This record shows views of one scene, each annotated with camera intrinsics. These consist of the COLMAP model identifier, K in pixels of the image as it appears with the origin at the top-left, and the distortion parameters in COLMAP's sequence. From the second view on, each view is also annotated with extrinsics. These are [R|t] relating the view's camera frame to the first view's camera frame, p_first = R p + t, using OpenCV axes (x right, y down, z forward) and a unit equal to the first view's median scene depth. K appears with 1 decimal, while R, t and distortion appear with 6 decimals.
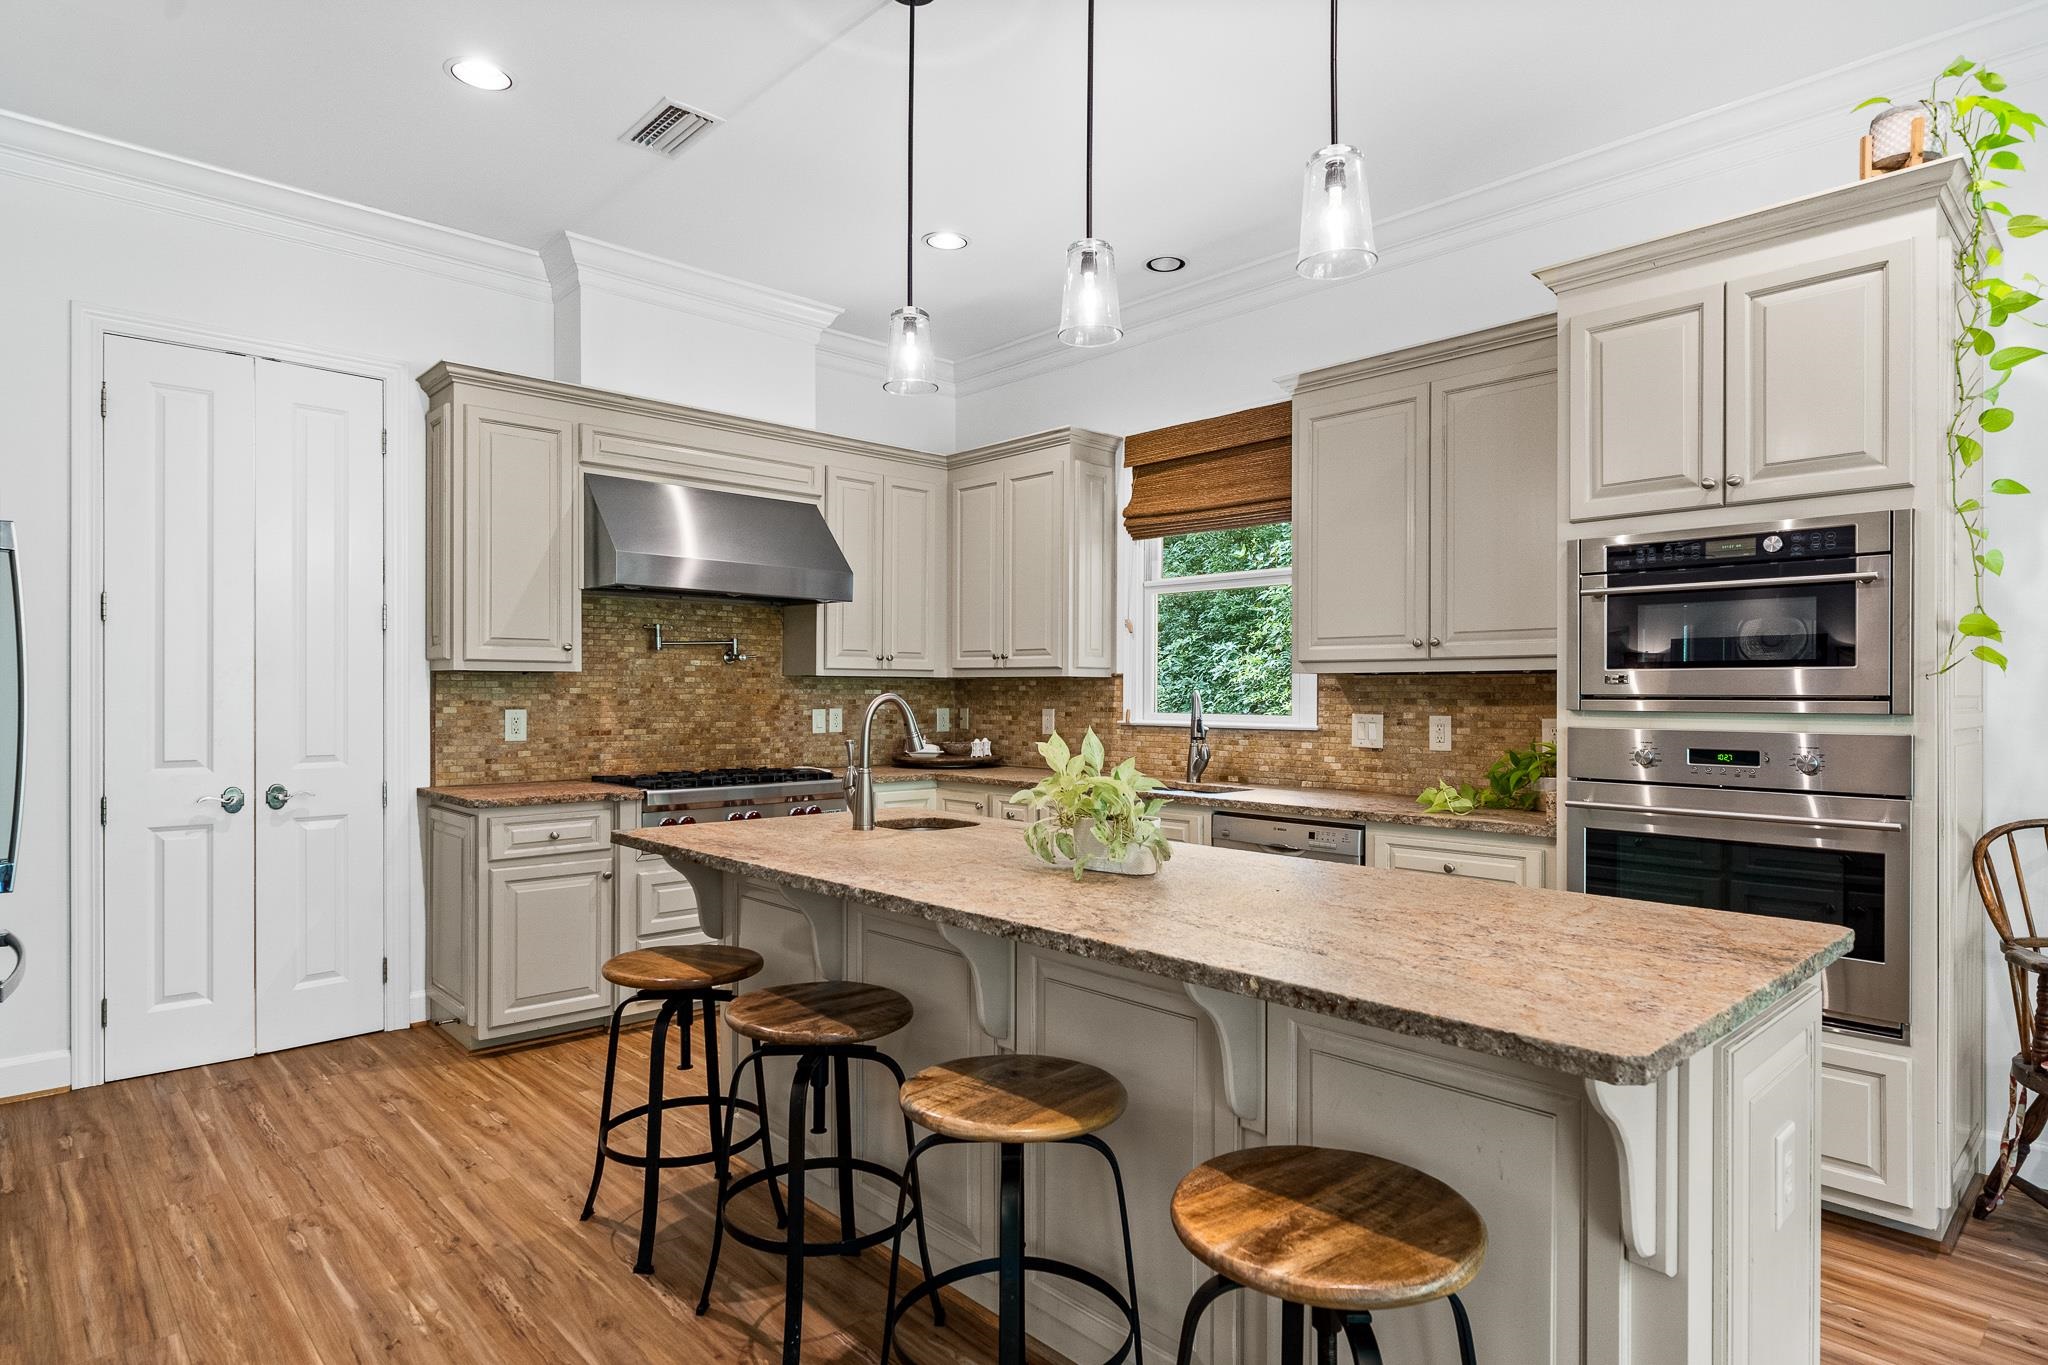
lens RADIAL K [[1117.6, 0, 1017.7], [0, 1117.6, 691.8], [0, 0, 1]] dist [0.003655, 0.001284]
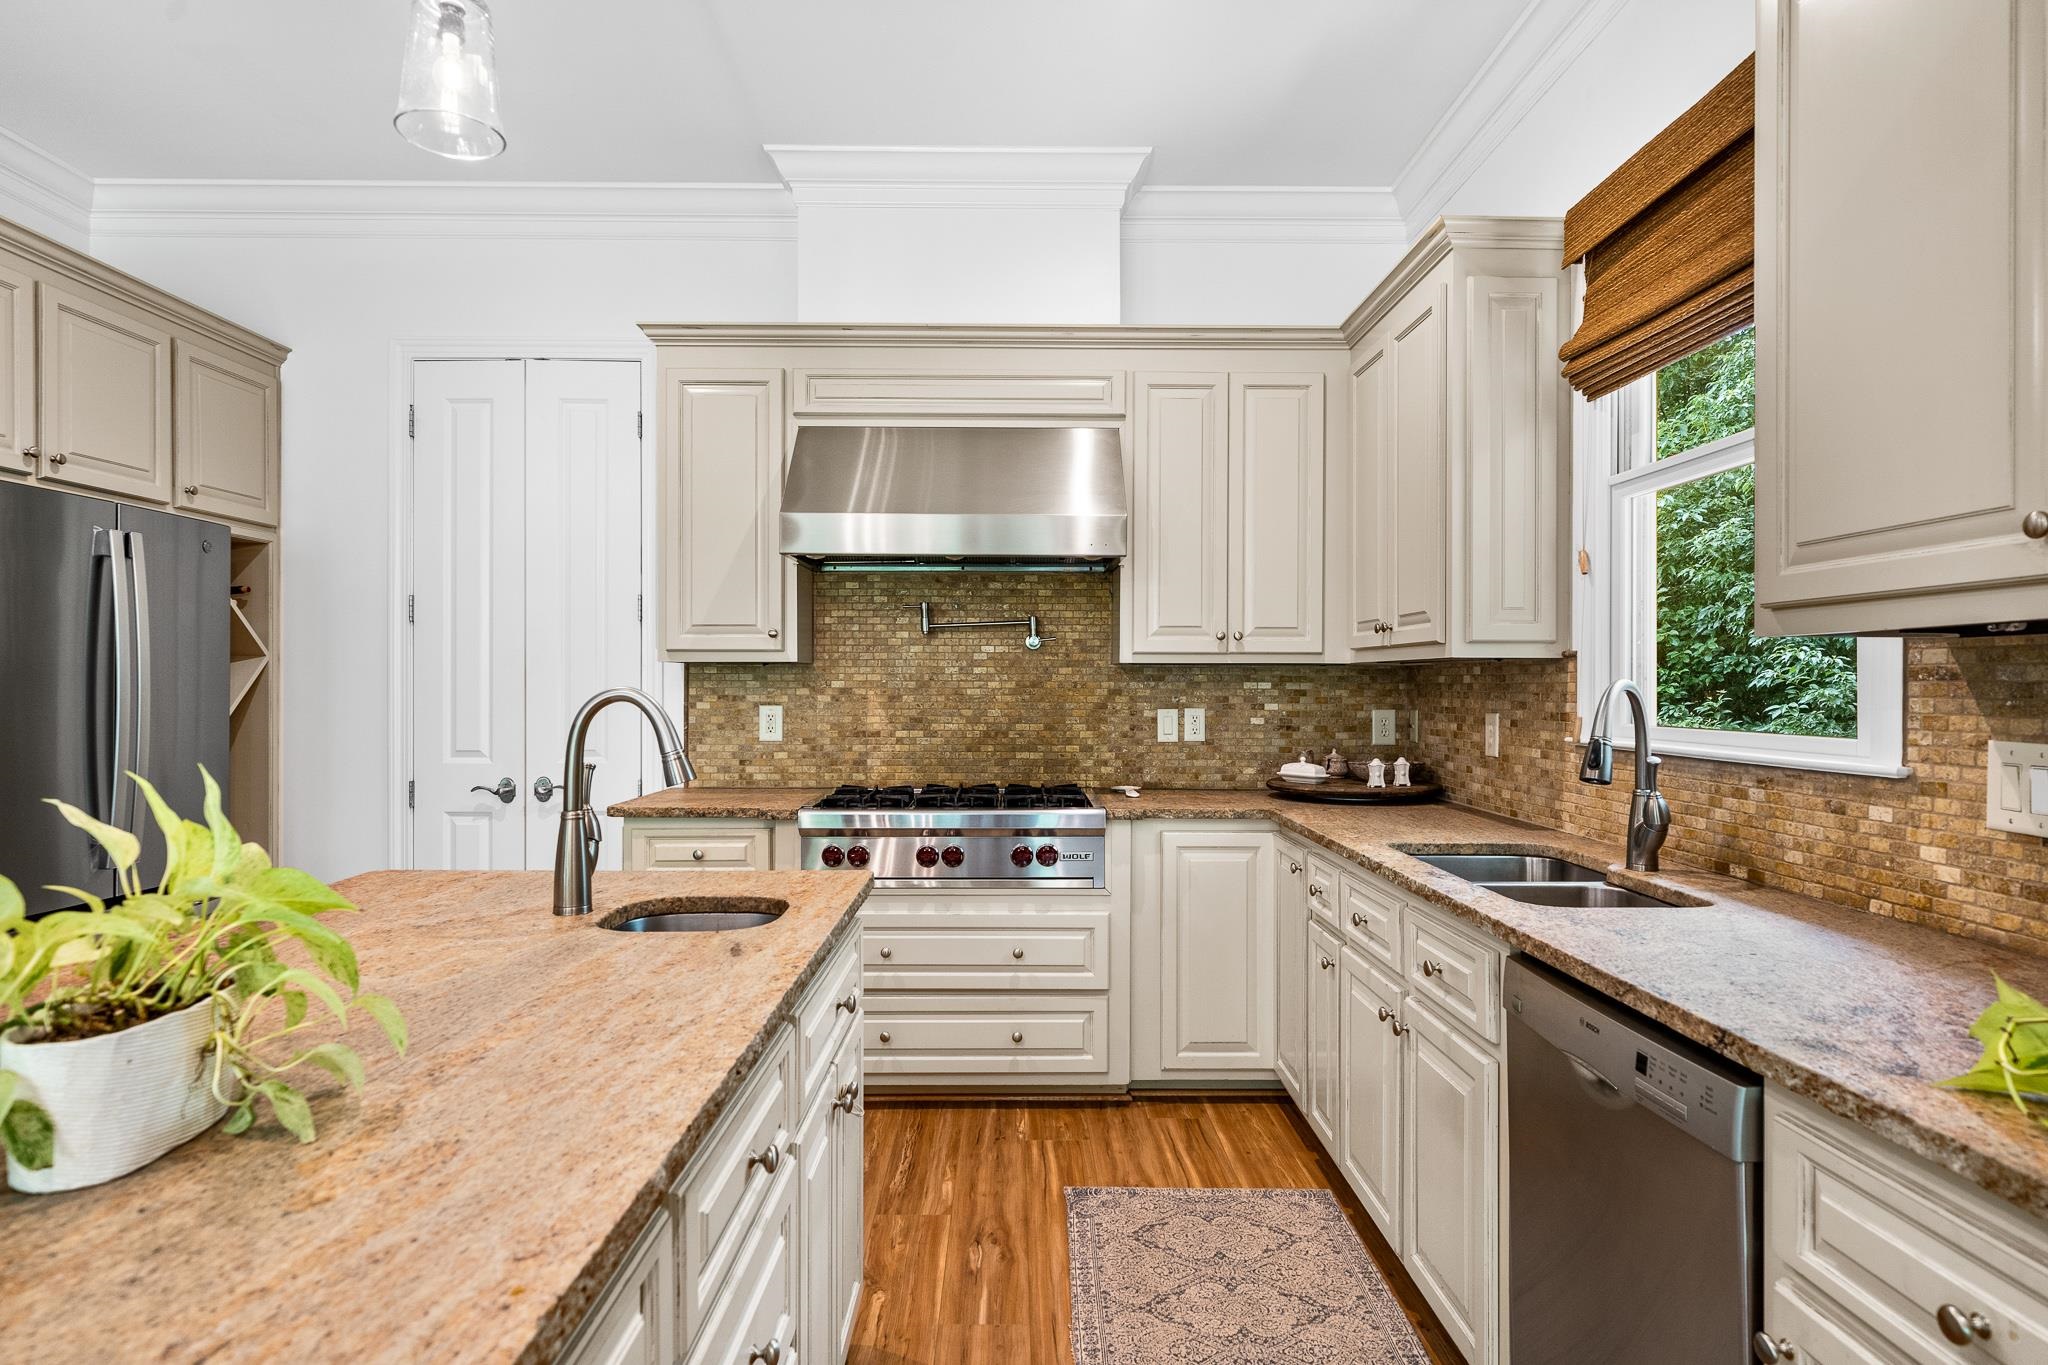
lens RADIAL K [[1117.6, 0, 1021.4], [0, 1117.6, 686.2], [0, 0, 1]] dist [0.003655, 0.001284]
pose [[0.738925, -0.001097, -0.673787, 0.296947], [0.000564, 0.999999, -0.001010, 0.001502], [0.673788, 0.000366, 0.738925, 0.475305]]
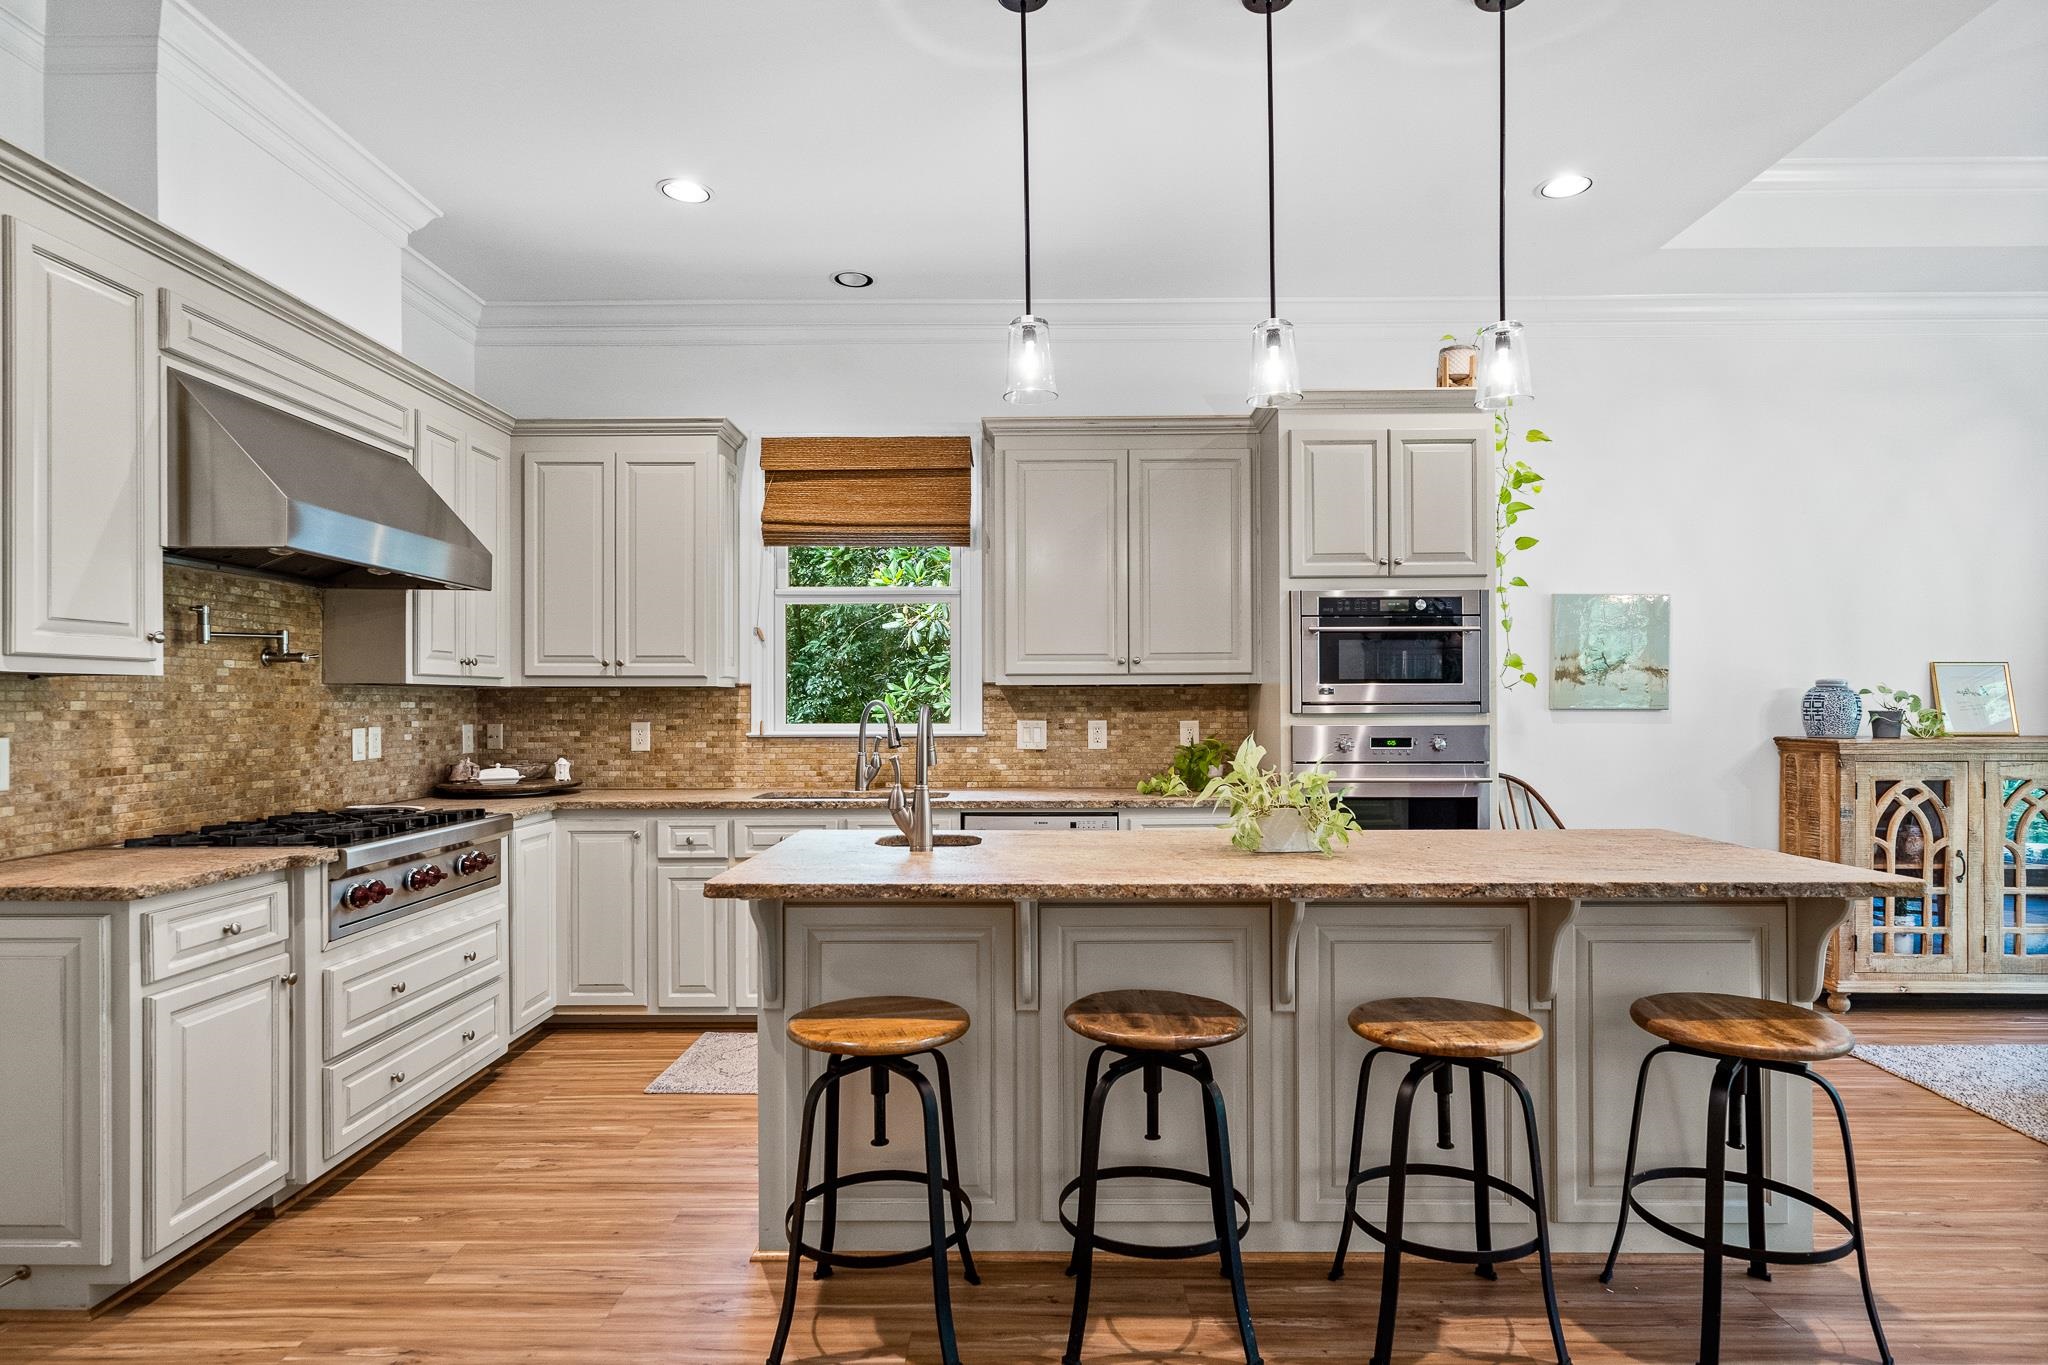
lens RADIAL K [[1117.6, 0, 1019.2], [0, 1117.6, 697.4], [0, 0, 1]] dist [0.003655, 0.001284]
pose [[0.690481, -0.002317, 0.723346, -0.501087], [0.005457, 0.999983, -0.002006, -0.001553], [-0.723330, 0.005333, 0.690482, 0.196432]]
